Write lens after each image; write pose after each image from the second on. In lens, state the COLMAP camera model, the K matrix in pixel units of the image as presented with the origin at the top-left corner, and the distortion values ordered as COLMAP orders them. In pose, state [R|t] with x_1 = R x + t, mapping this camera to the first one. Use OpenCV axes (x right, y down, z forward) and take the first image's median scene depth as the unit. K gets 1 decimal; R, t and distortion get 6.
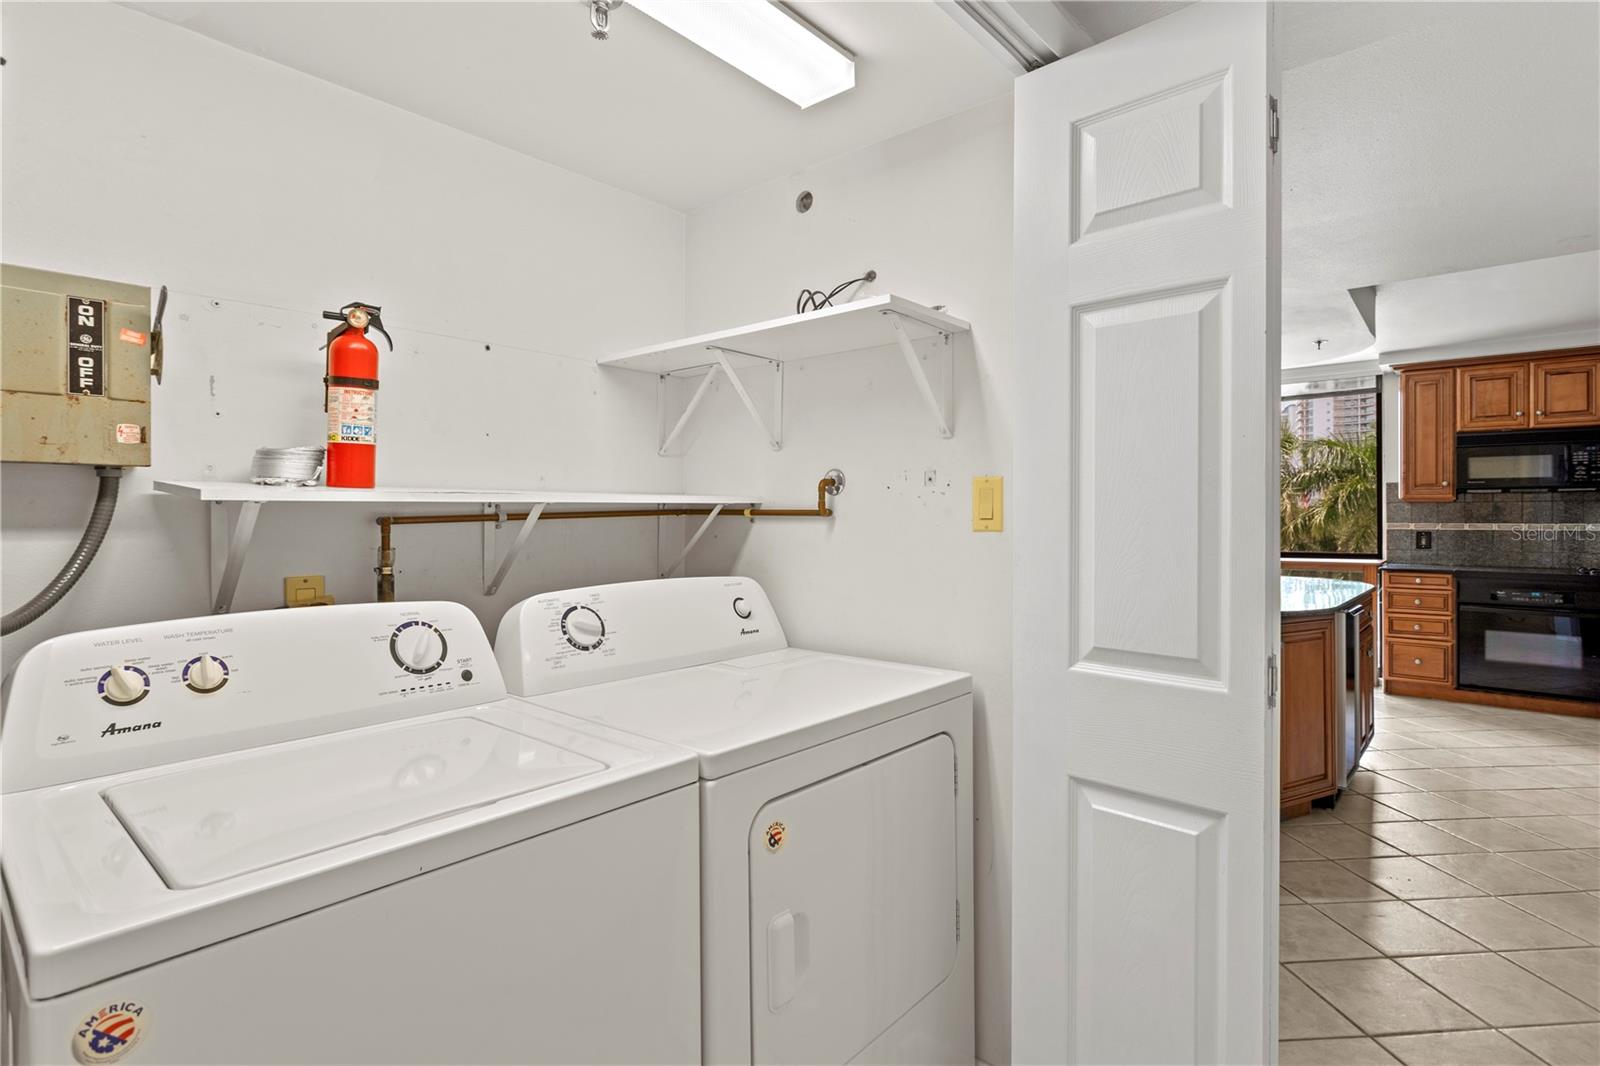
lens RADIAL K [[793.8, 0, 799.7], [0, 793.8, 517.3], [0, 0, 1]] dist [-0.021261, 0.008613]
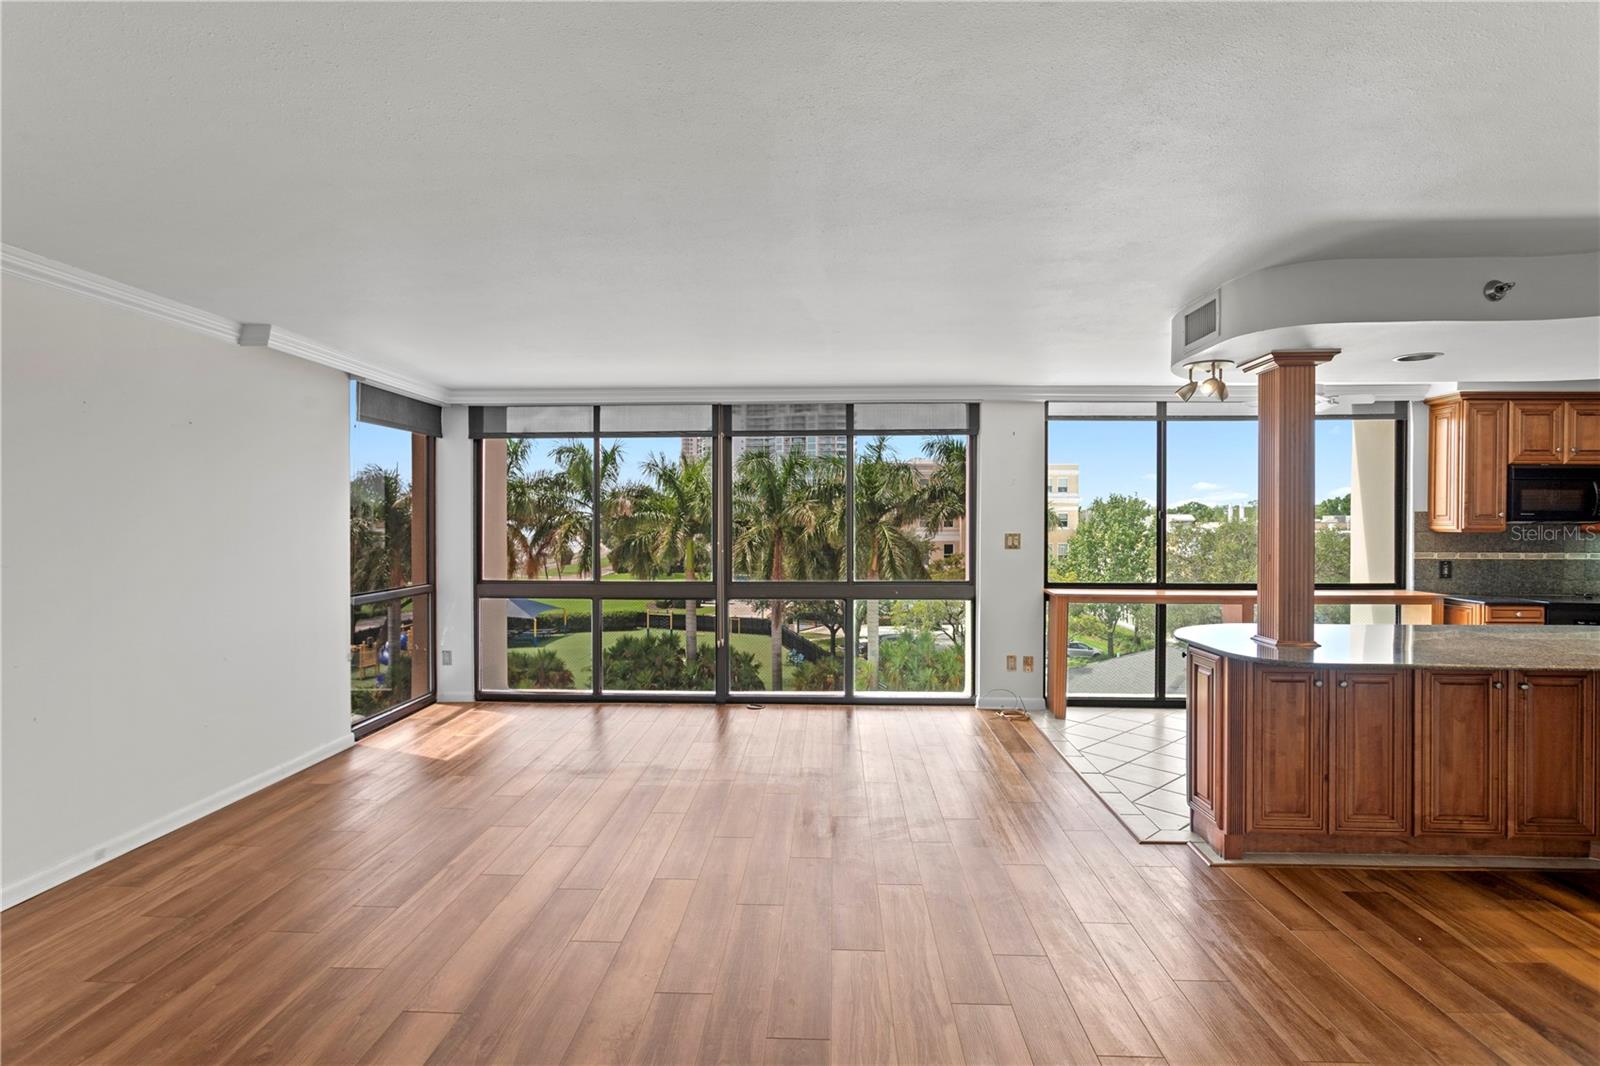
lens RADIAL K [[803.0, 0, 799.0], [0, 803.0, 527.0], [0, 0, 1]] dist [-0.015456, 0.007697]
pose [[0.780751, 0.001465, 0.624841, -0.523425], [-0.004567, 0.999984, 0.003362, -0.026739], [-0.624826, -0.005479, 0.780745, 0.778708]]
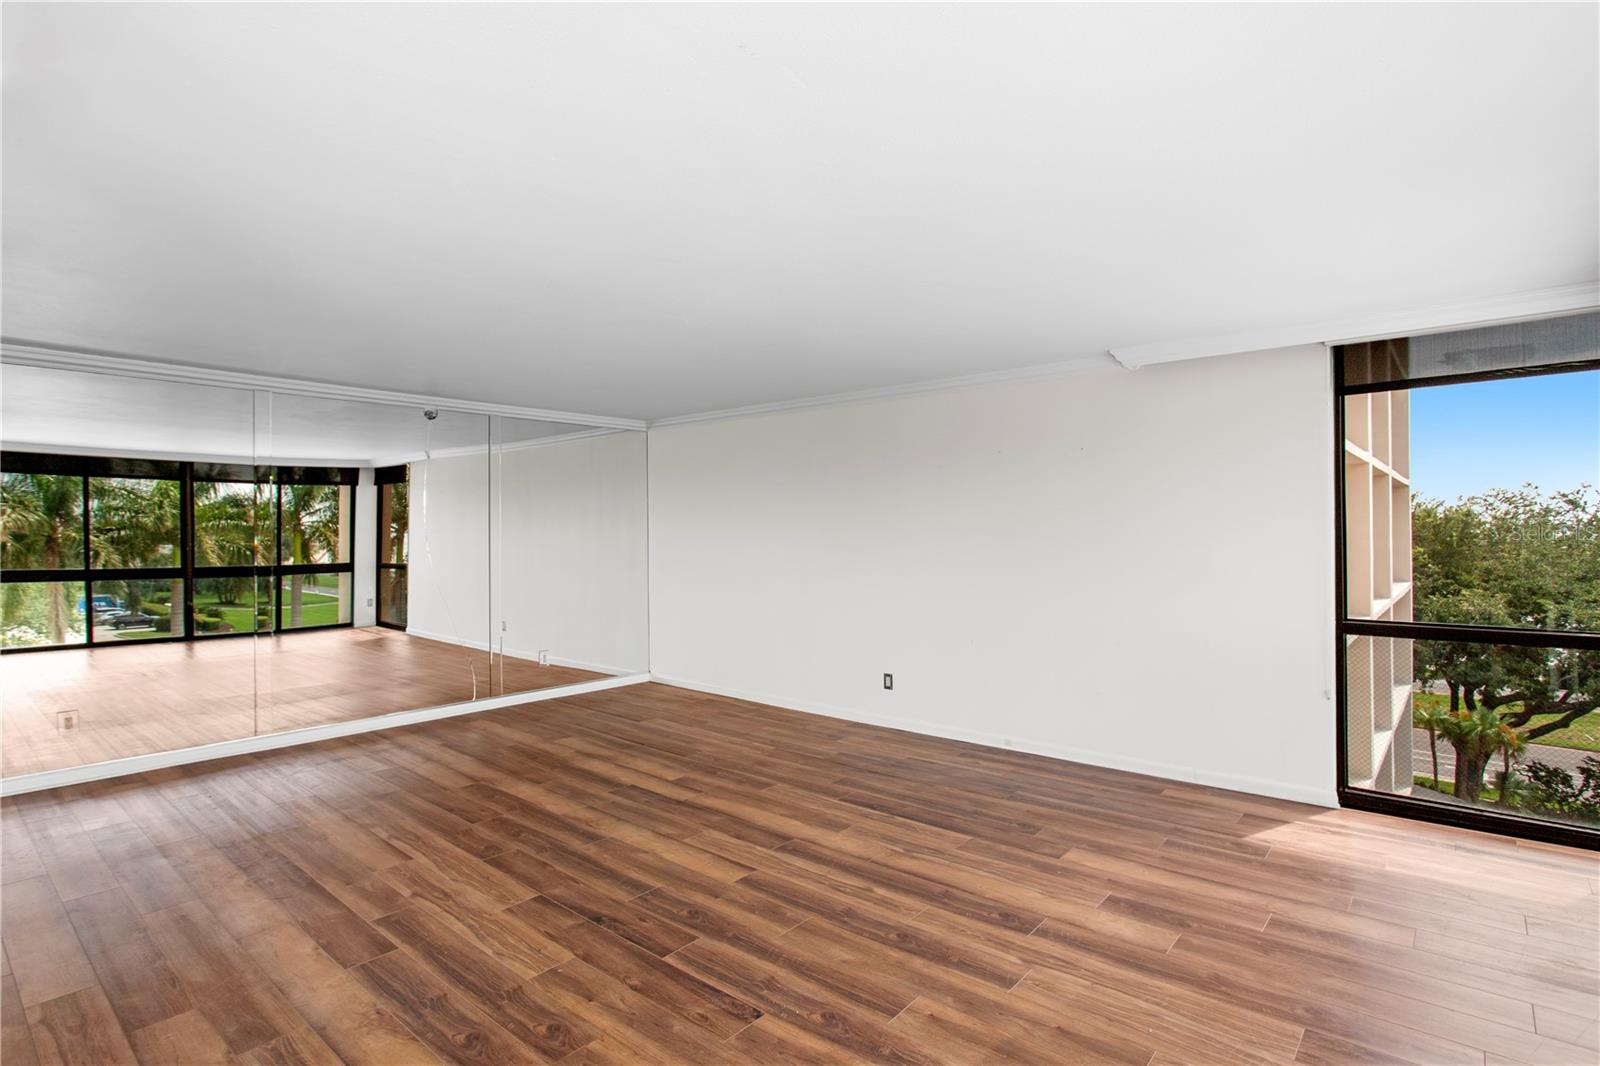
lens RADIAL K [[793.8, 0, 799.7], [0, 793.8, 517.3], [0, 0, 1]] dist [-0.021261, 0.008613]
pose [[0.010500, -0.012255, -0.999870, 0.391833], [0.007341, 0.999899, -0.012178, -0.028589], [0.999918, -0.007212, 0.010589, 1.342844]]
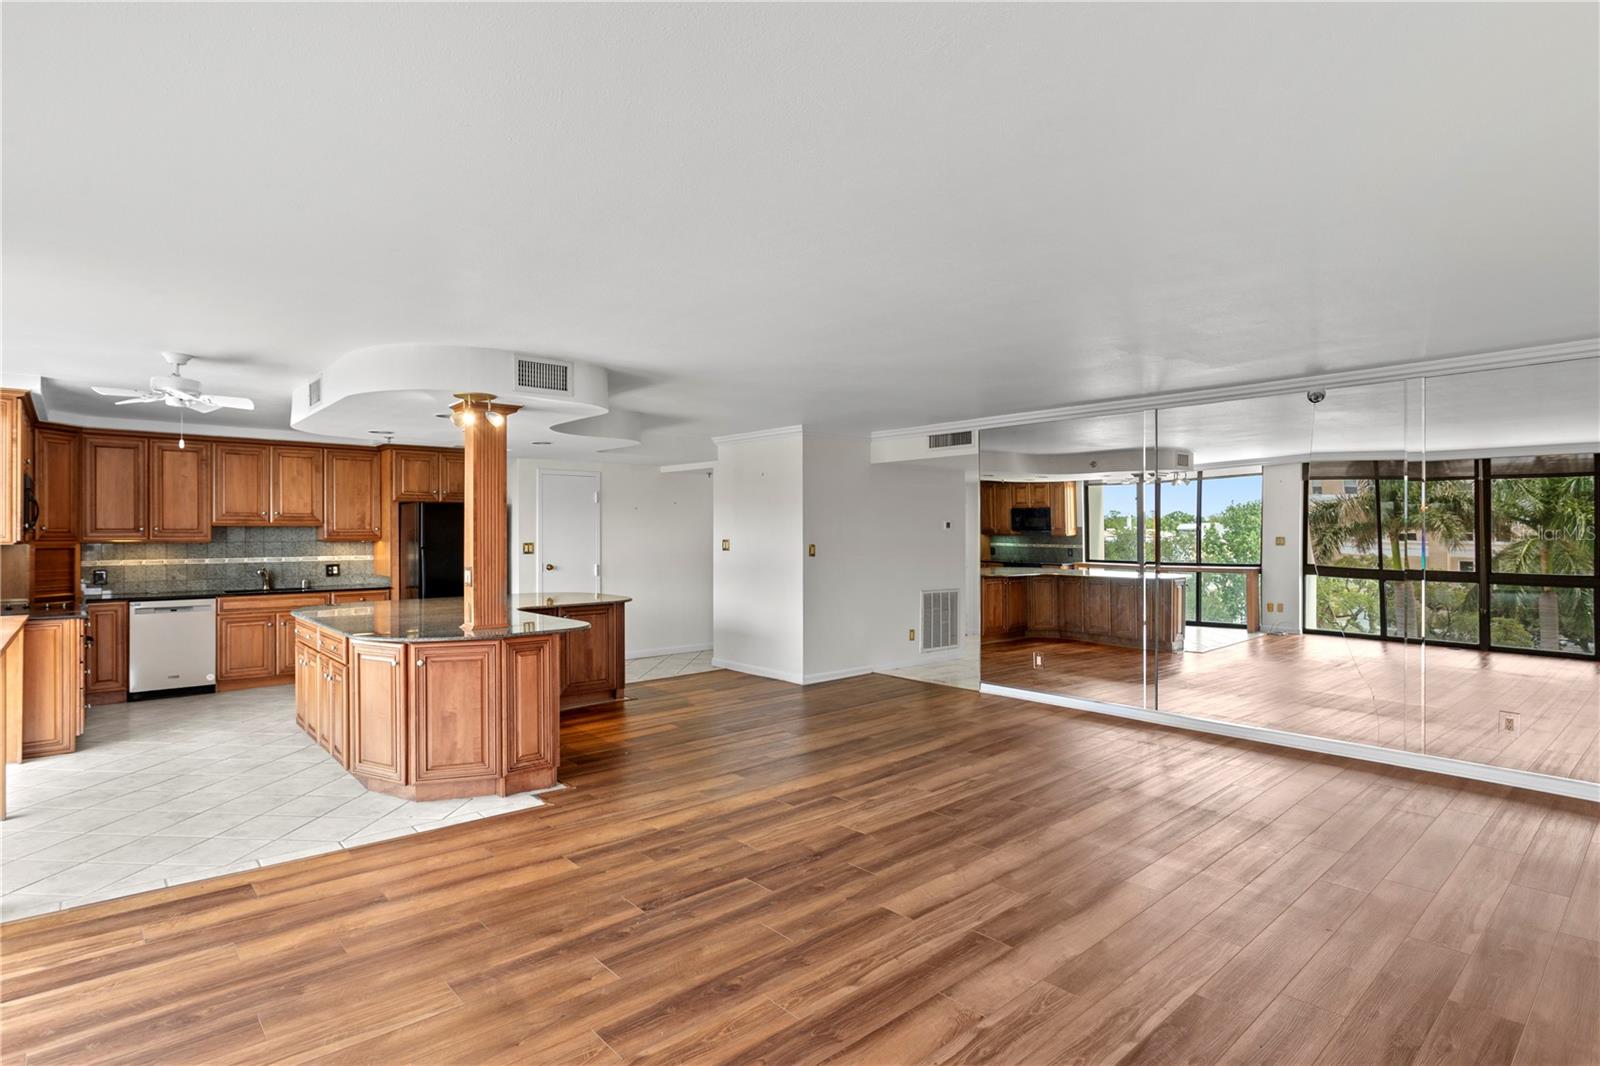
lens RADIAL K [[815.5, 0, 800.0], [0, 815.5, 533.0], [0, 0, 1]] dist [-0.008121, 0.002222]
pose [[-0.992246, 0.006292, 0.124127, -0.226969], [0.006036, 0.999979, -0.002434, -0.026432], [-0.124139, -0.001666, -0.992263, 1.883635]]
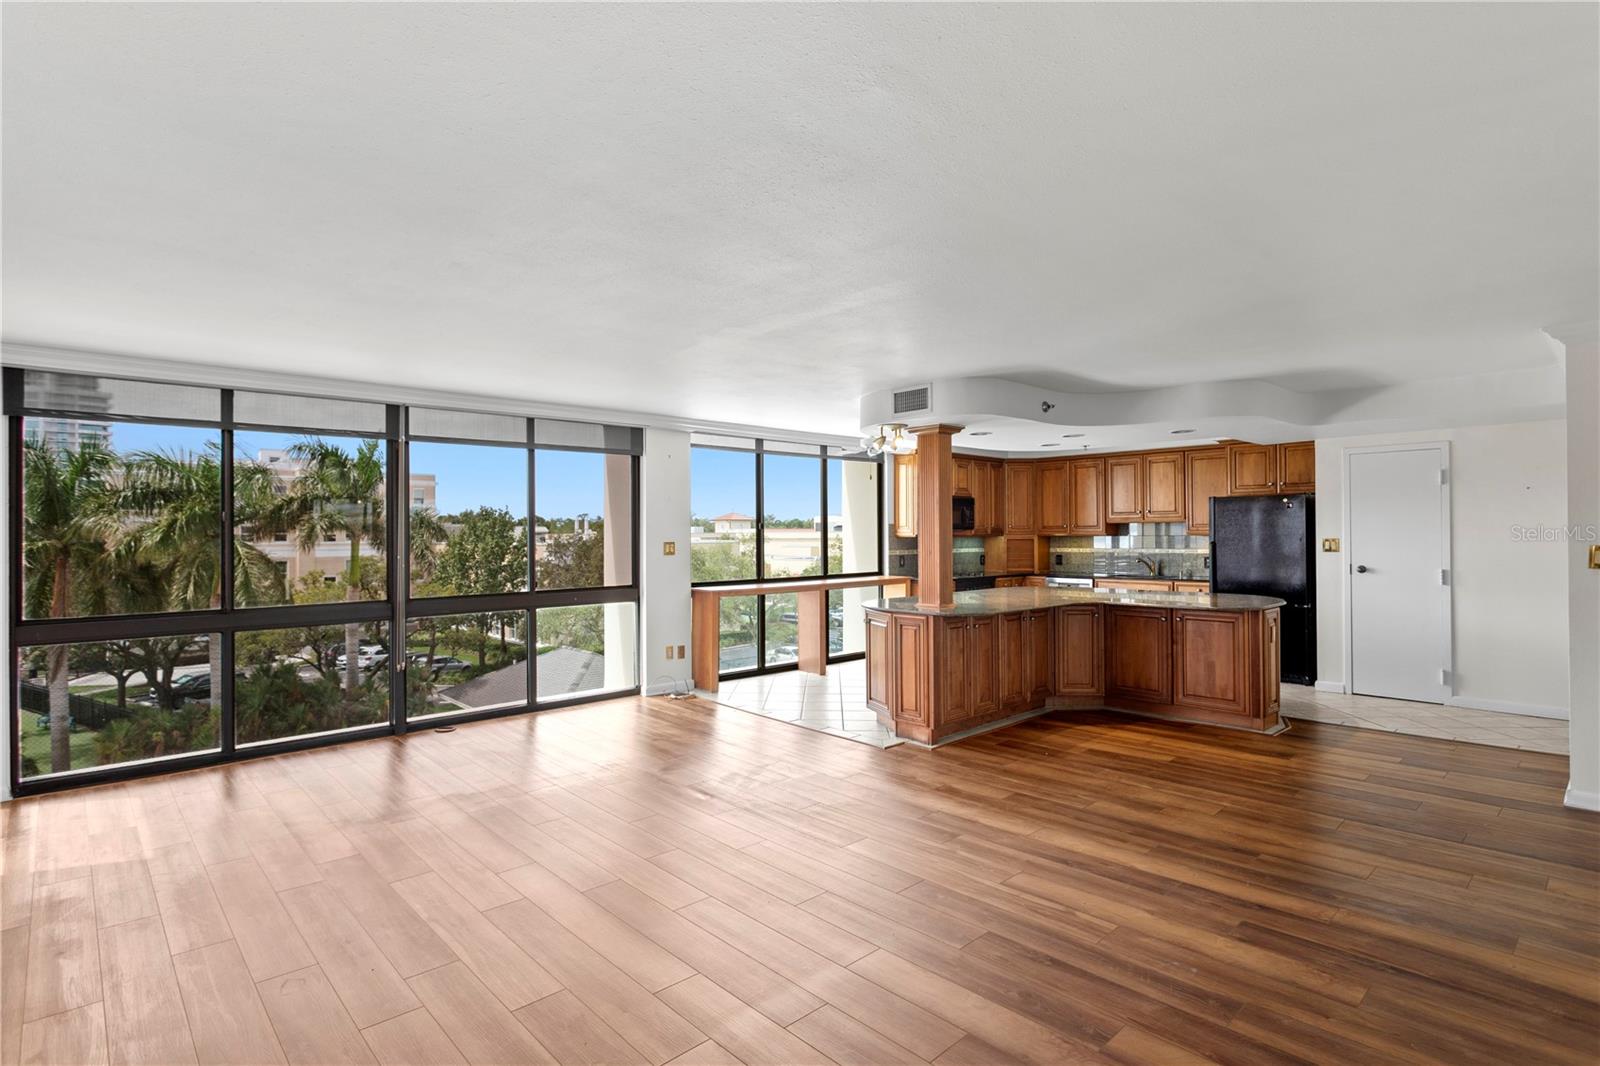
lens RADIAL K [[798.9, 0, 799.5], [0, 798.9, 526.9], [0, 0, 1]] dist [-0.013148, 0.007806]
pose [[0.103441, 0.010794, 0.994577, -0.870465], [0.006064, 0.999916, -0.011483, -0.023576], [-0.994617, 0.007219, 0.103366, 1.120172]]
